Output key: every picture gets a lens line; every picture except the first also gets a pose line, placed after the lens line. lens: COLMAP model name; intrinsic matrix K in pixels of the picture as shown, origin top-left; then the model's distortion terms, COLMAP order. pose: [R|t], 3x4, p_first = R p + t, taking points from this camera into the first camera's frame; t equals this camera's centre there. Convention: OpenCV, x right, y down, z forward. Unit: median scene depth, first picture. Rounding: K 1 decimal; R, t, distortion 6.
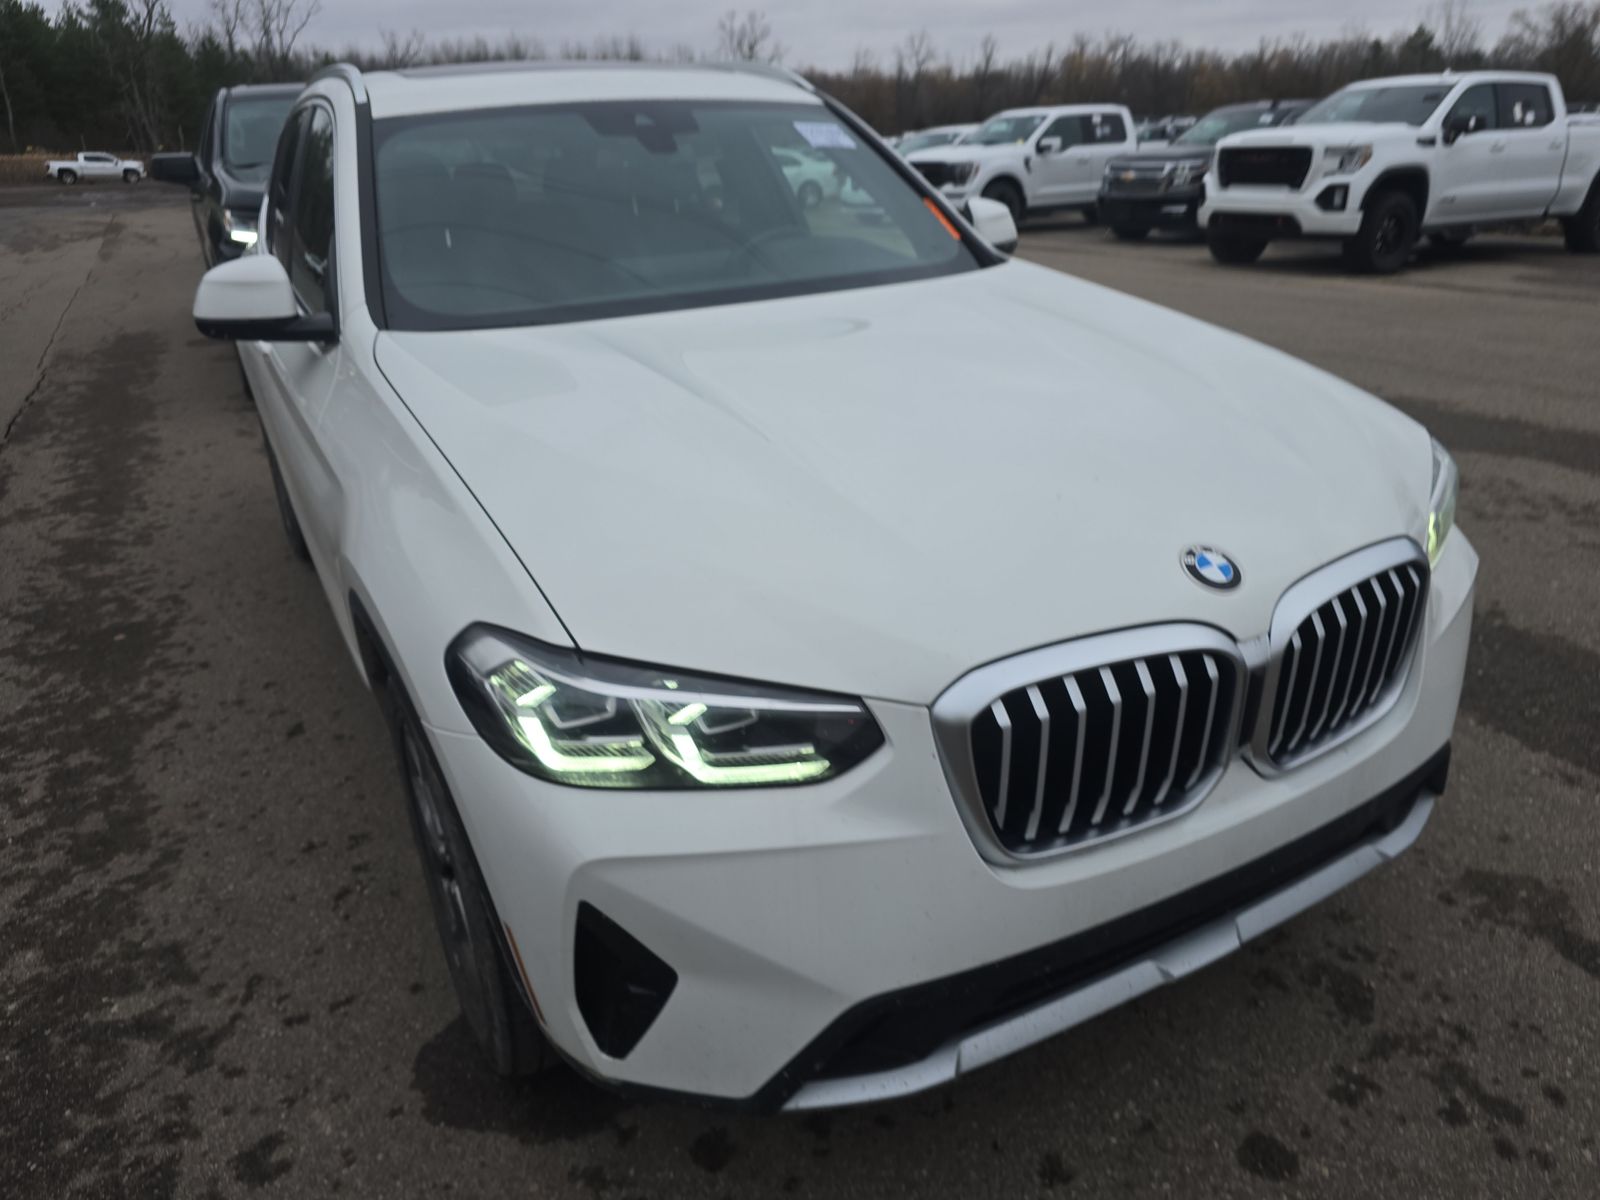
lens RADIAL K [[1091.6, 0, 800.0], [0, 1091.6, 600.0], [0, 0, 1]] dist [0.042767, -0.036957]
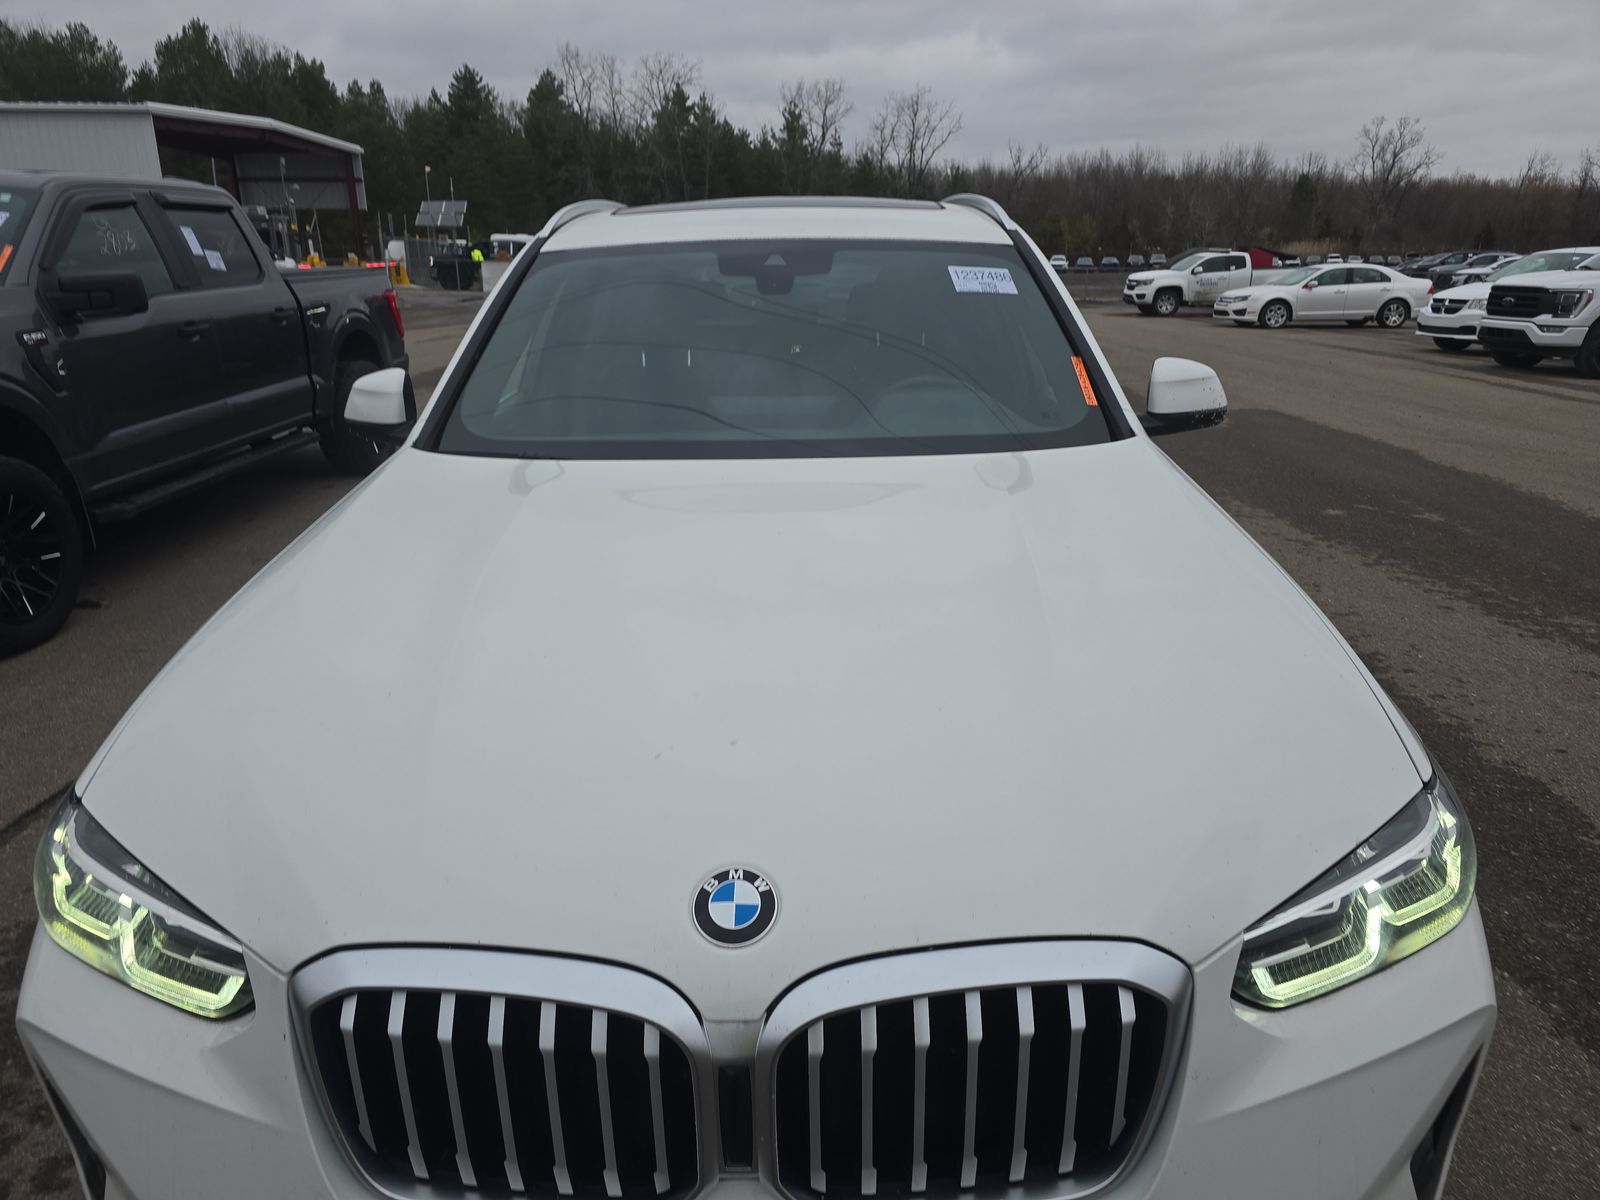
lens RADIAL K [[1091.6, 0, 800.0], [0, 1091.6, 600.0], [0, 0, 1]] dist [0.042767, -0.036957]
pose [[0.871691, 0.175109, -0.457703, 0.714947], [-0.212441, 0.976684, -0.030931, -0.216606], [0.441615, 0.124198, 0.888567, 0.333927]]
